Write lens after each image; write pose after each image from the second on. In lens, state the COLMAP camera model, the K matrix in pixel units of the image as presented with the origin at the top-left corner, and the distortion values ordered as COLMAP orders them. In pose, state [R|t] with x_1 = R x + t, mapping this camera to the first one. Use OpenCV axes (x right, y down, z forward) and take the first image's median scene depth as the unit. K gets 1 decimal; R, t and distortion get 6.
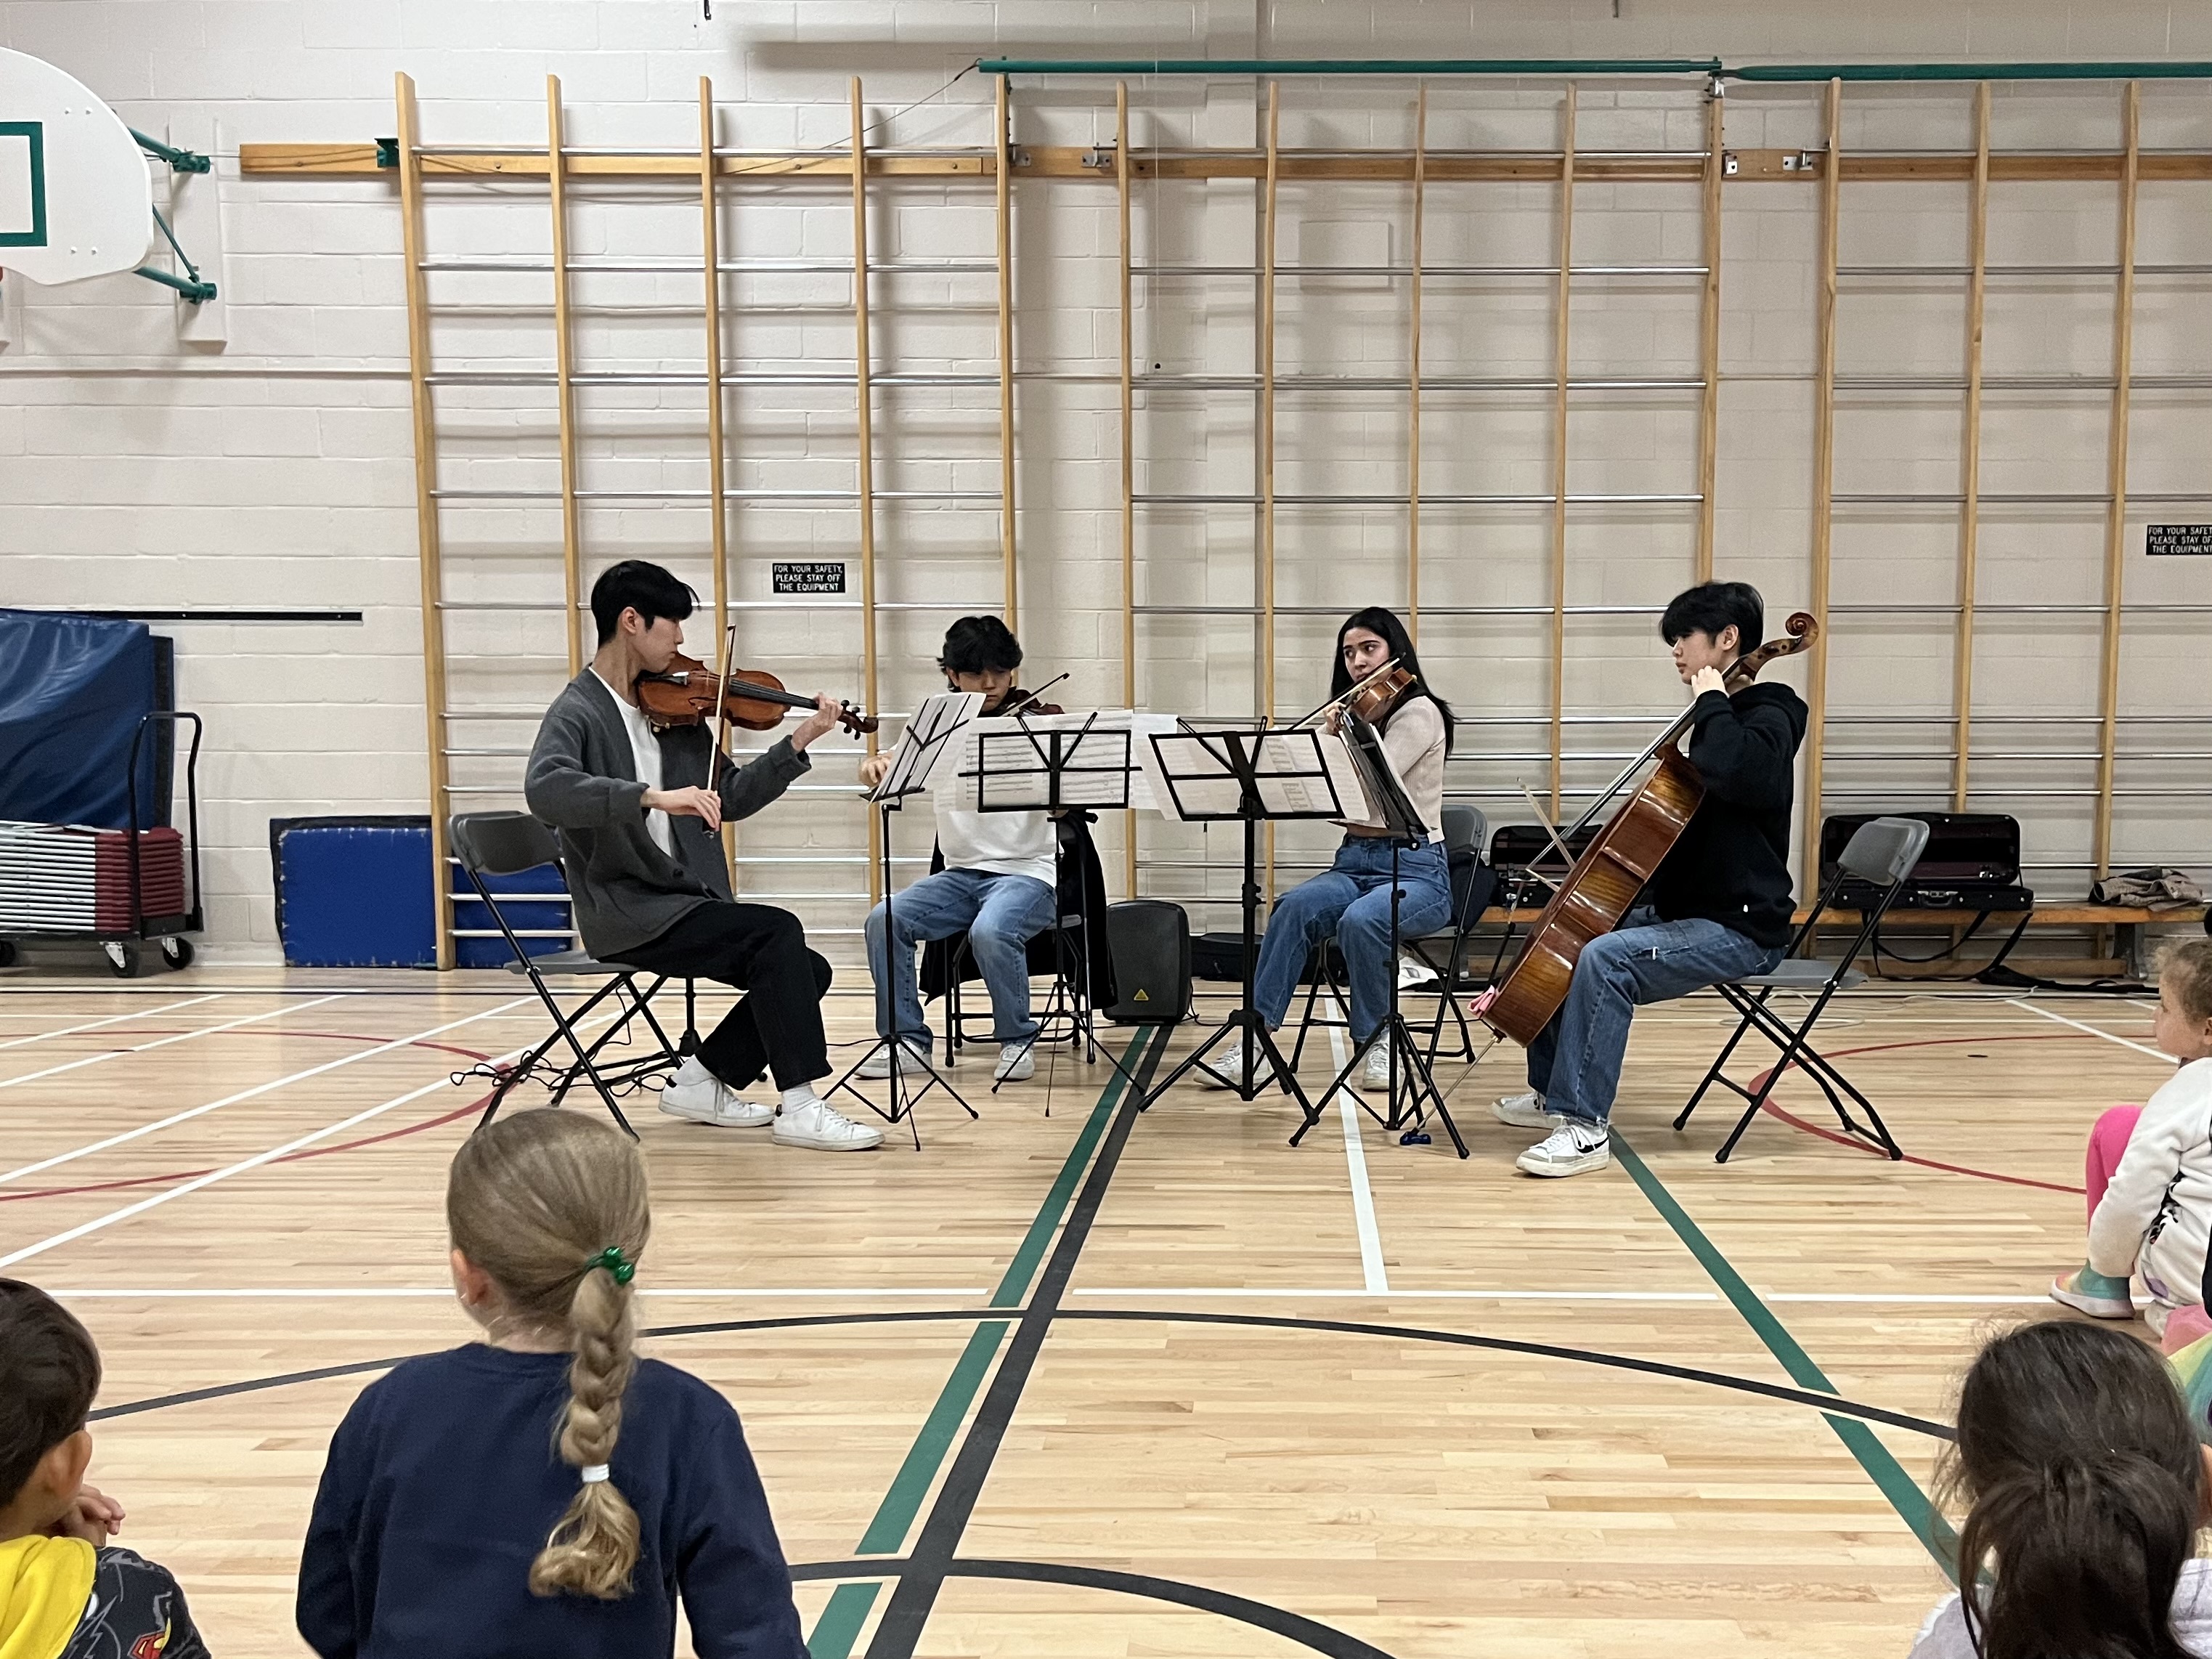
lens RADIAL K [[1684.7, 0, 1258.4], [0, 1684.7, 873.2], [0, 0, 1]] dist [0.074826, -0.124144]
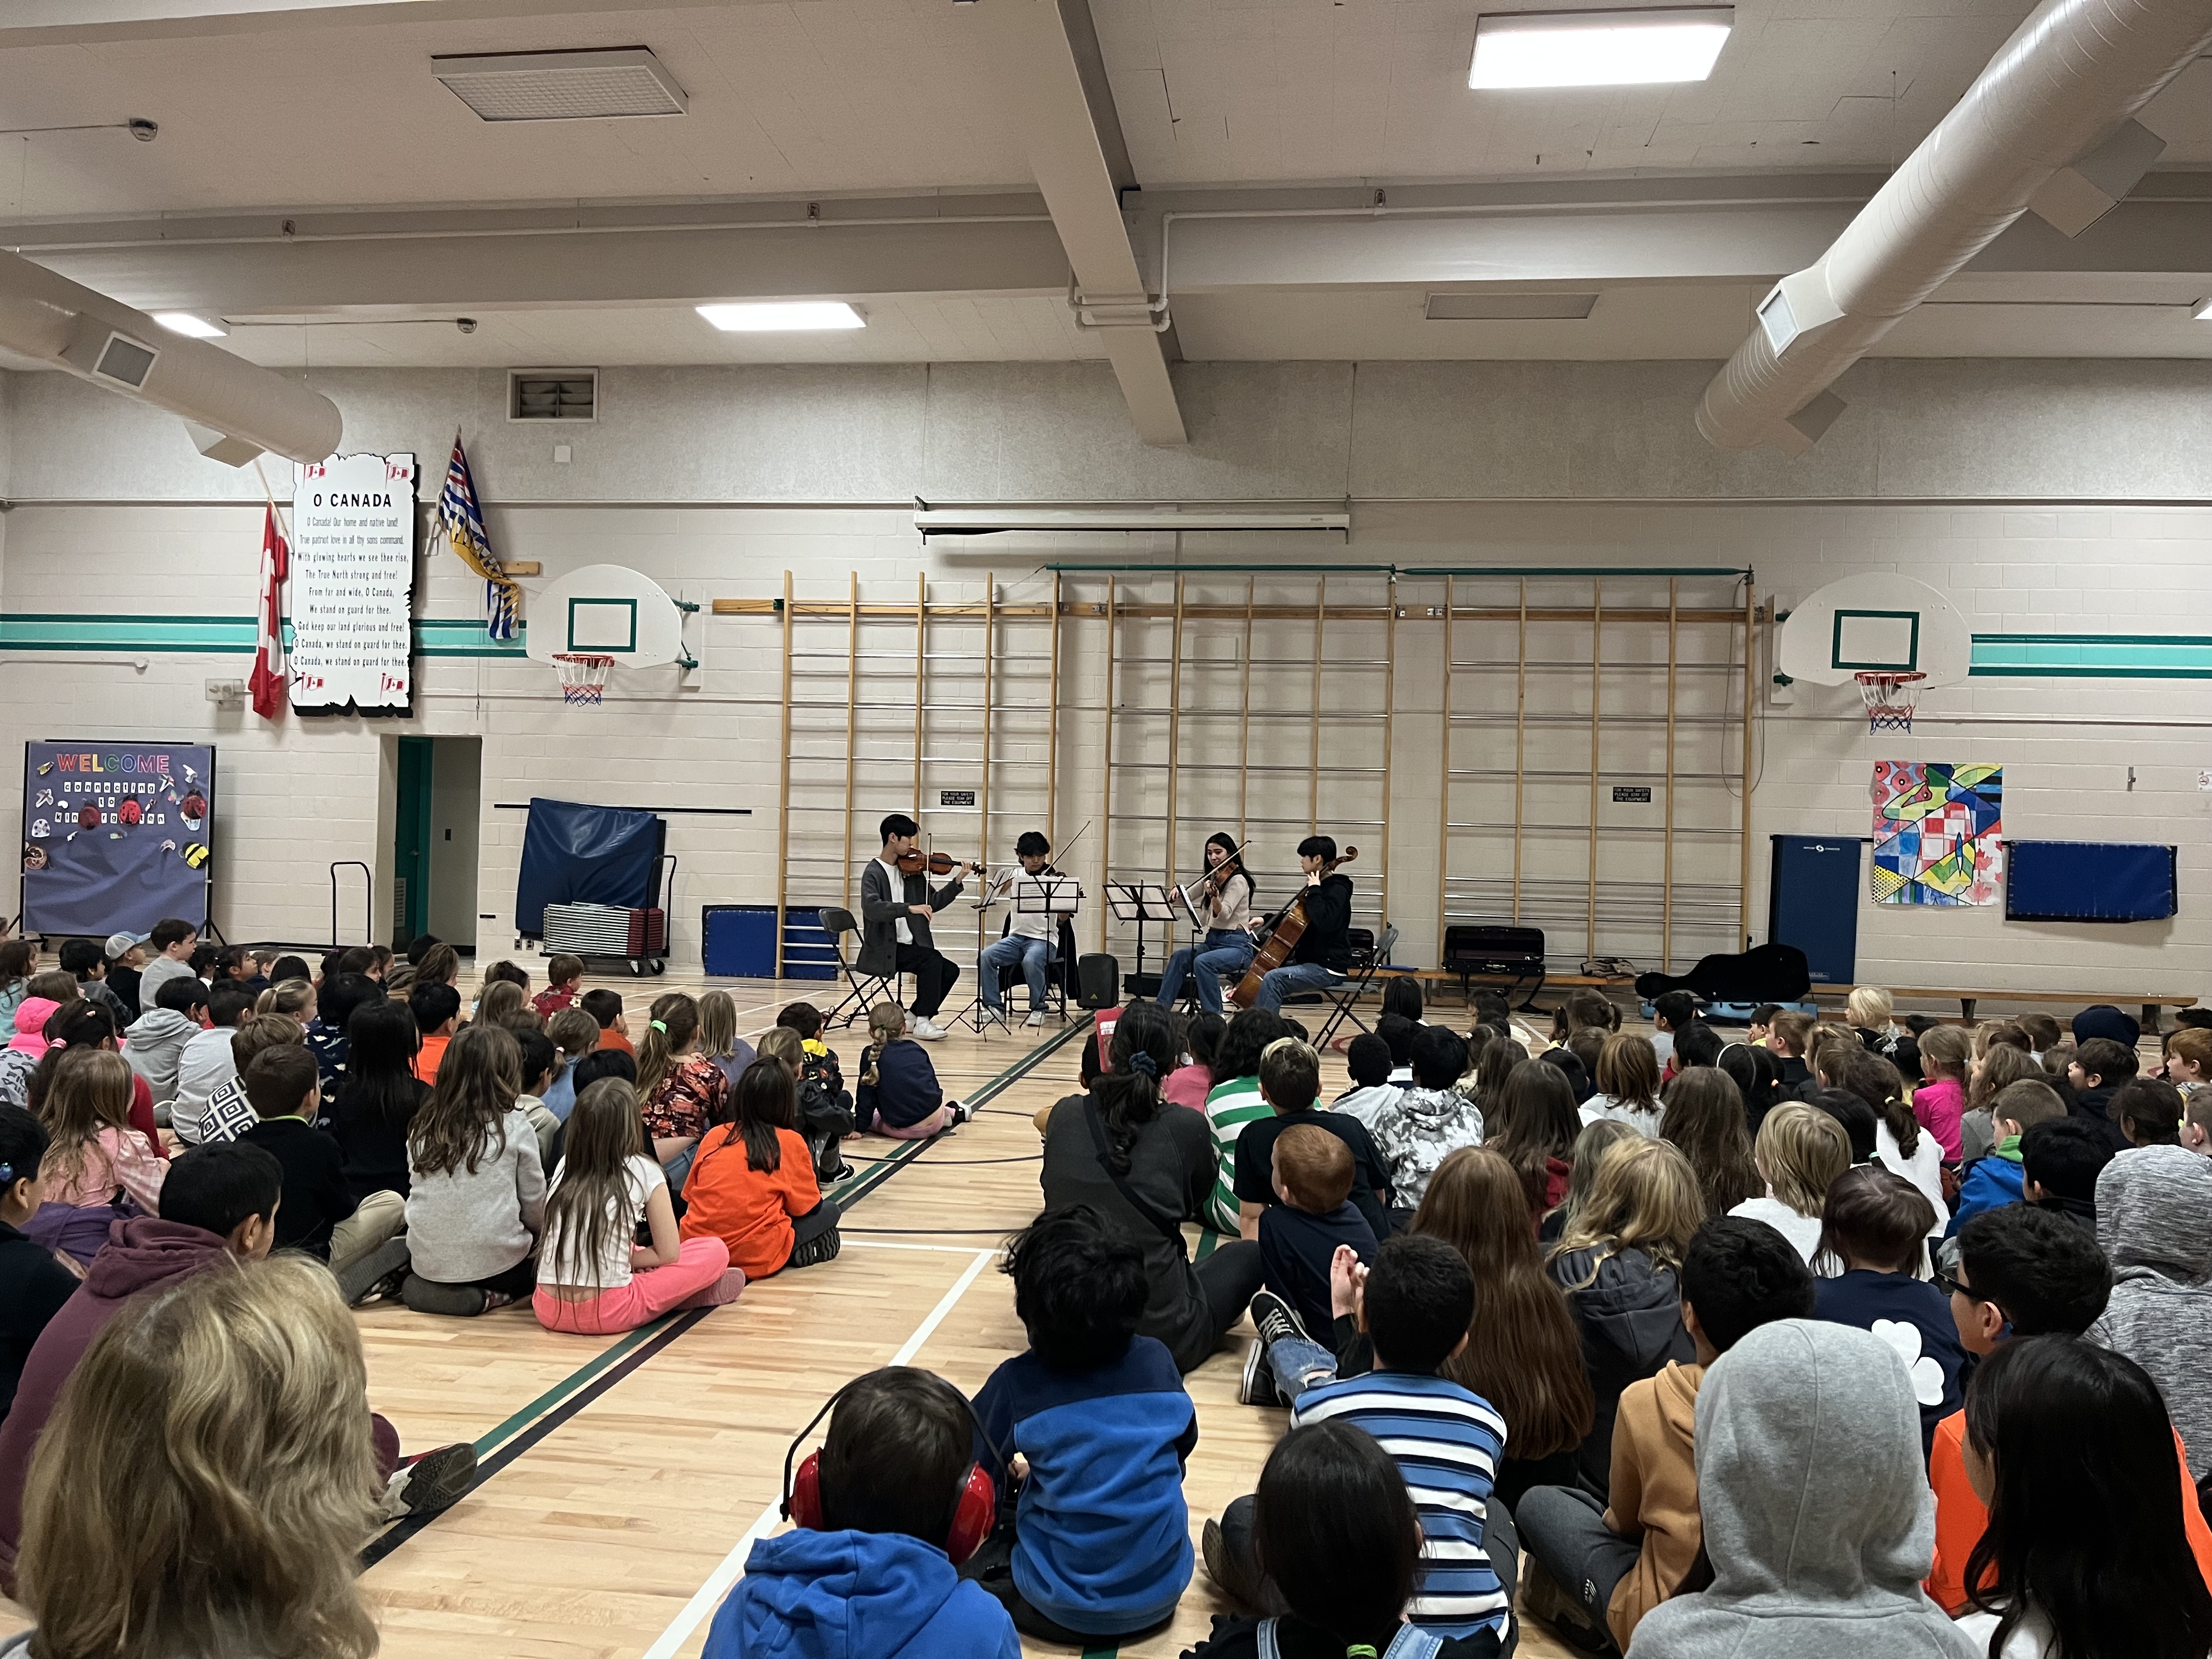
lens RADIAL K [[1662.2, 0, 1106.0], [0, 1662.2, 829.5], [0, 0, 1]] dist [0.075272, 0.000151]
pose [[0.993147, 0.024463, -0.114284, 0.158051], [-0.033896, 0.996110, -0.081340, 0.027074], [0.111849, 0.084656, 0.990113, -1.039471]]
